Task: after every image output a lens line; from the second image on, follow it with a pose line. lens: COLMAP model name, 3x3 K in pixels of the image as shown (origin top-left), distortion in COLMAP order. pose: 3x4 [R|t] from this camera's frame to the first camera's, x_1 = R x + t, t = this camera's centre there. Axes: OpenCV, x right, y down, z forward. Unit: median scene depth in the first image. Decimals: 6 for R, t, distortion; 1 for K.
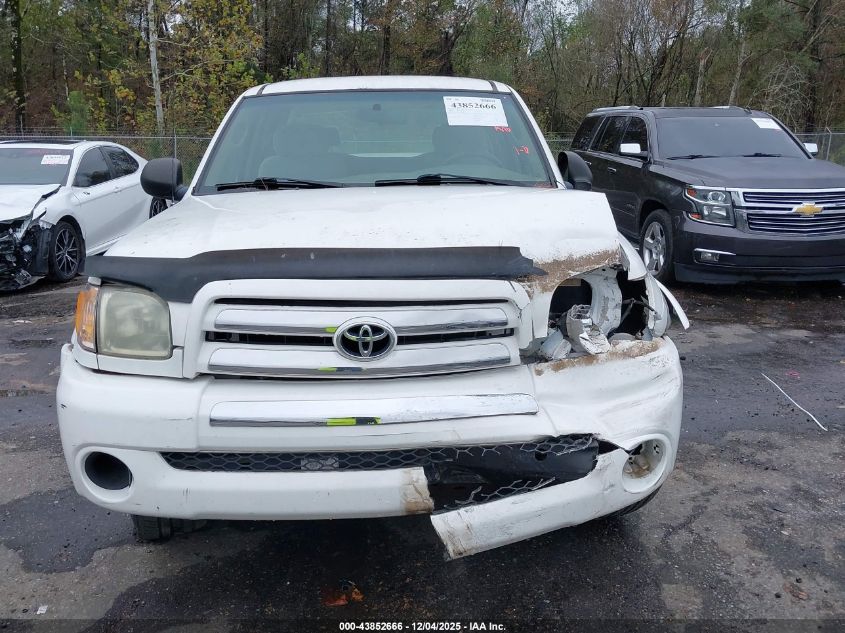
lens RADIAL K [[751.3, 0, 419.5], [0, 751.3, 314.4], [0, 0, 1]] dist [0.034754, -0.050576]
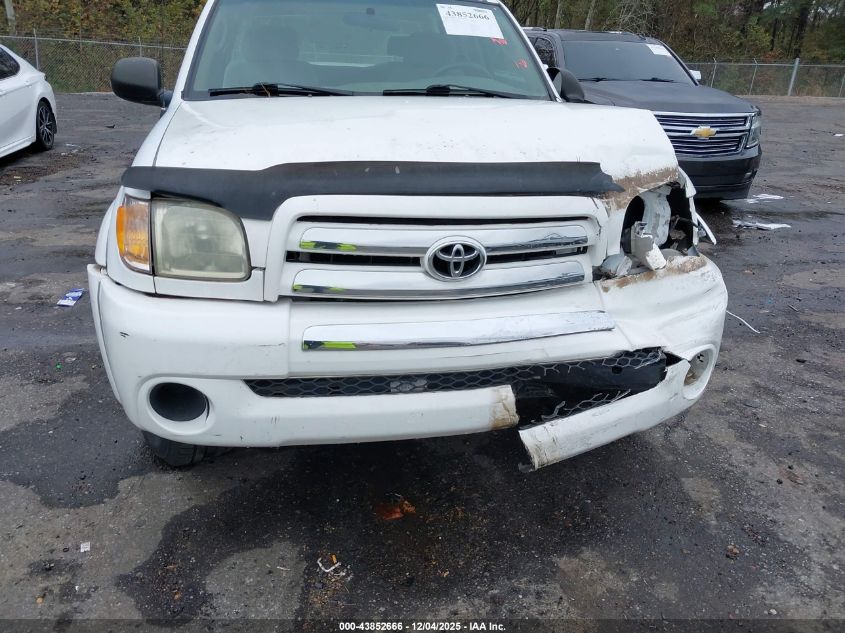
lens RADIAL K [[705.2, 0, 420.7], [0, 705.2, 318.1], [0, 0, 1]] dist [0.051390, -0.074925]
pose [[0.983556, -0.023617, 0.179052, -0.249503], [0.000936, 0.992066, 0.125712, -0.004114], [-0.180600, -0.123478, 0.975775, 0.097361]]
